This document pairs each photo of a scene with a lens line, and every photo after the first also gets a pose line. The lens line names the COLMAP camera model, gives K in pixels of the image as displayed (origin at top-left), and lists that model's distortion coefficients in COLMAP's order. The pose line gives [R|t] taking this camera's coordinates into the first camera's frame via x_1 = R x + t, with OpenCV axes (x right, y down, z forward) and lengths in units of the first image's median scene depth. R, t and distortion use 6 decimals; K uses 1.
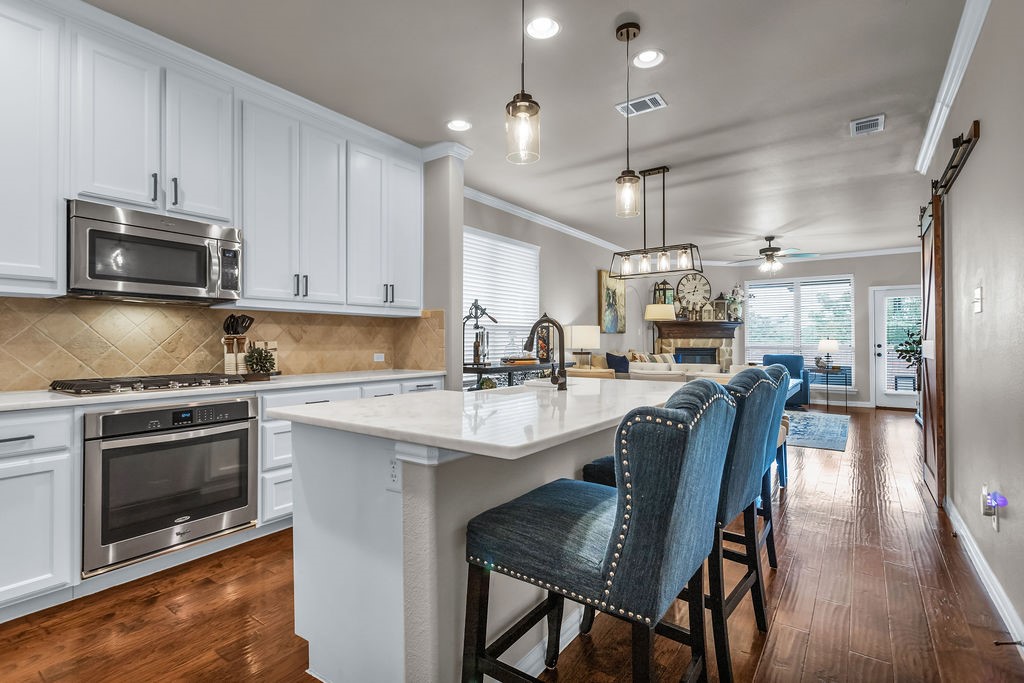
lens RADIAL K [[494.4, 0, 509.3], [0, 494.4, 336.7], [0, 0, 1]] dist [0.010017, -0.000574]
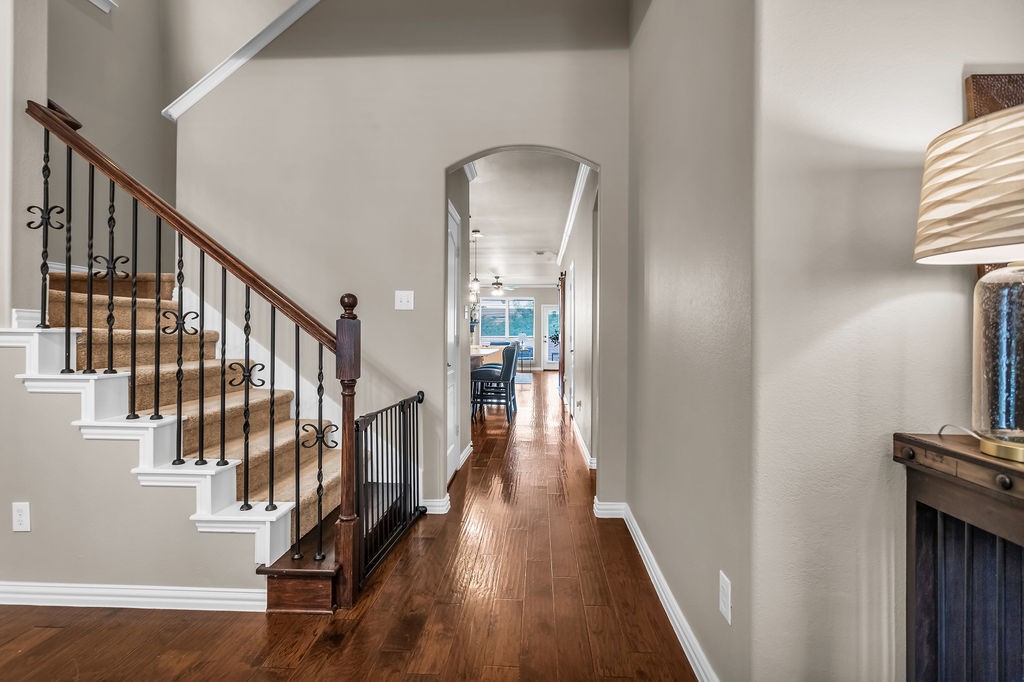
lens RADIAL K [[494.4, 0, 512.8], [0, 494.4, 336.3], [0, 0, 1]] dist [0.010017, -0.000574]
pose [[0.843474, 0.004403, 0.537153, -0.343806], [-0.011647, 0.999881, 0.010092, -0.000932], [-0.537044, -0.014768, 0.843425, -0.483311]]
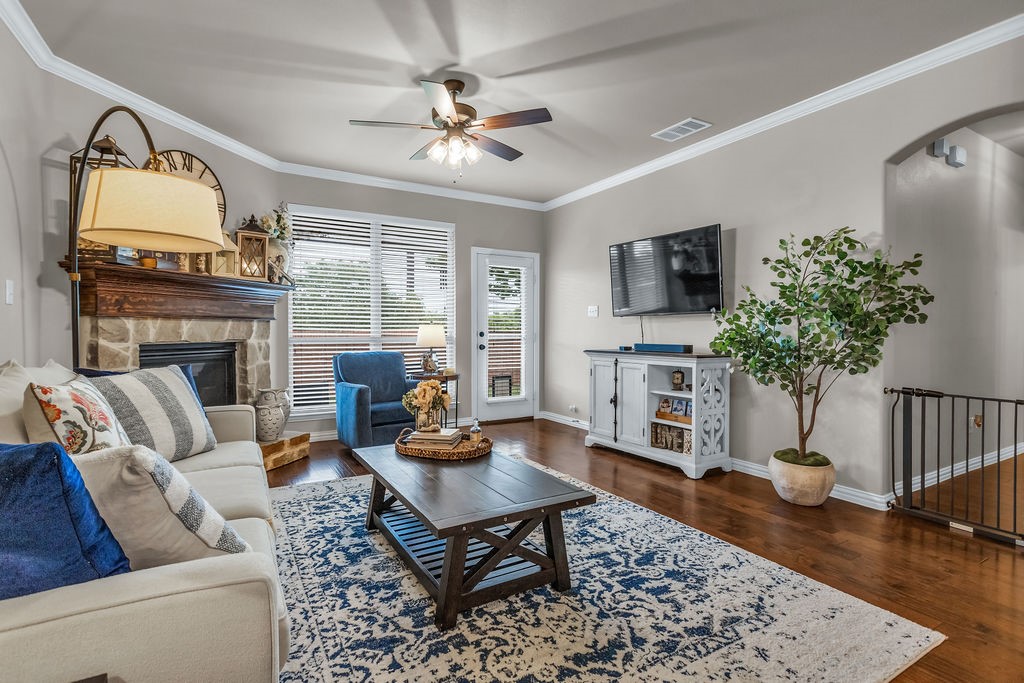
lens RADIAL K [[494.4, 0, 515.1], [0, 494.4, 337.3], [0, 0, 1]] dist [0.010017, -0.000574]
pose [[0.406980, -0.013918, 0.913331, 0.126192], [-0.009572, 0.999764, 0.019500, 0.008201], [-0.913387, -0.016679, 0.406751, 0.636012]]
